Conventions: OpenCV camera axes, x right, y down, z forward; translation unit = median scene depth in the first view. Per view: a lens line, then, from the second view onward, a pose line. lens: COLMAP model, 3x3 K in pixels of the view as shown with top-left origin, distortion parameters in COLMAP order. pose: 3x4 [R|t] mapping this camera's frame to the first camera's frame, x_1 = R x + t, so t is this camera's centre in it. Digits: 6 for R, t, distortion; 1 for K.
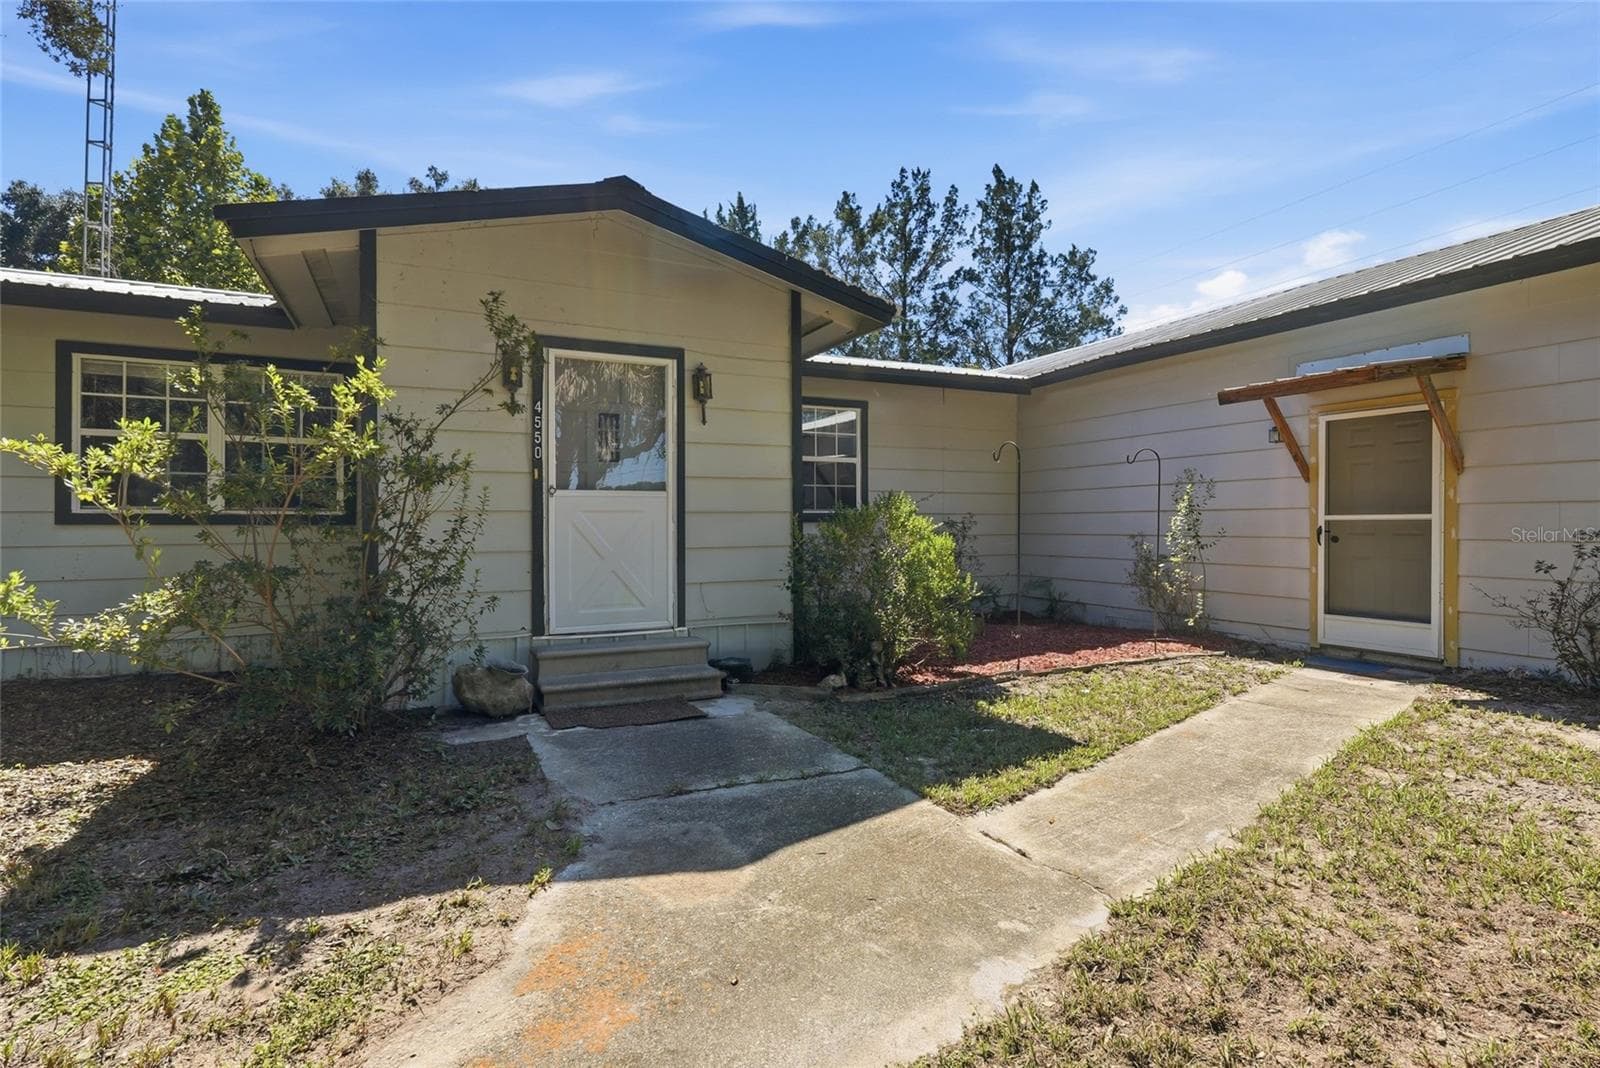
lens RADIAL K [[742.0, 0, 801.6], [0, 742.0, 519.1], [0, 0, 1]] dist [0.002527, 0.000248]
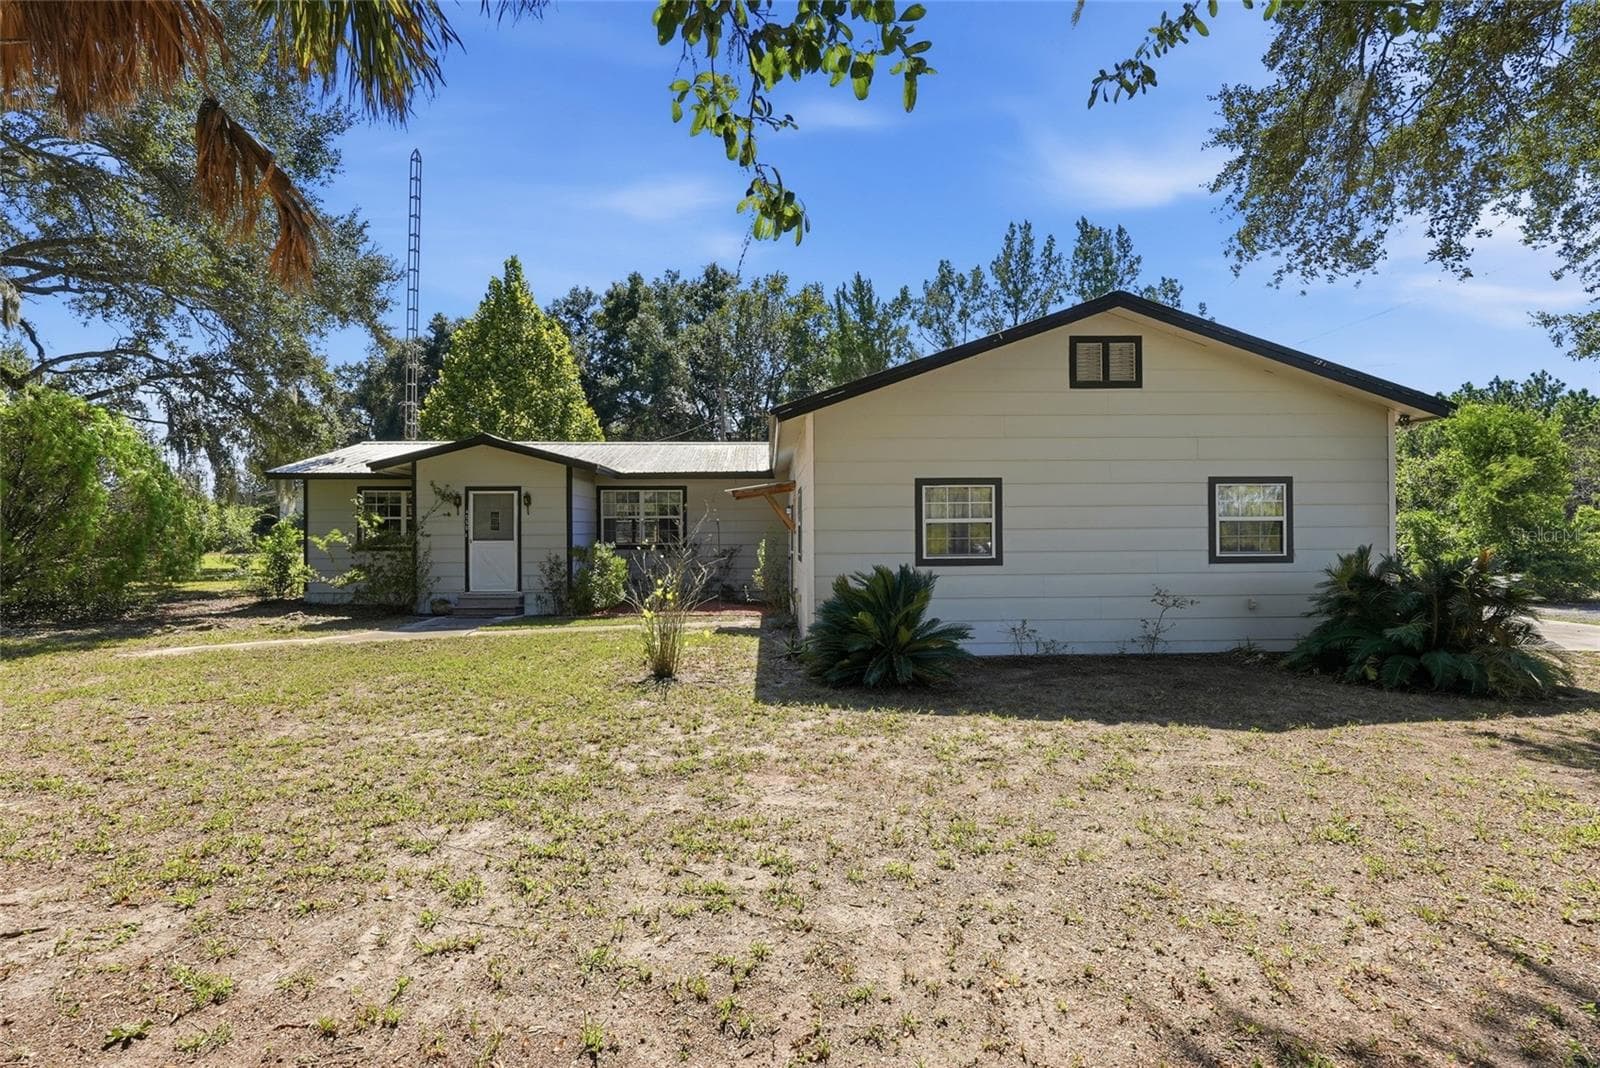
lens RADIAL K [[742.0, 0, 801.6], [0, 742.0, 519.1], [0, 0, 1]] dist [0.002527, 0.000248]
pose [[0.927117, -0.004711, -0.374742, 0.345332], [0.000536, 0.999937, -0.011245, -0.016362], [0.374771, 0.010224, 0.927061, -0.211401]]
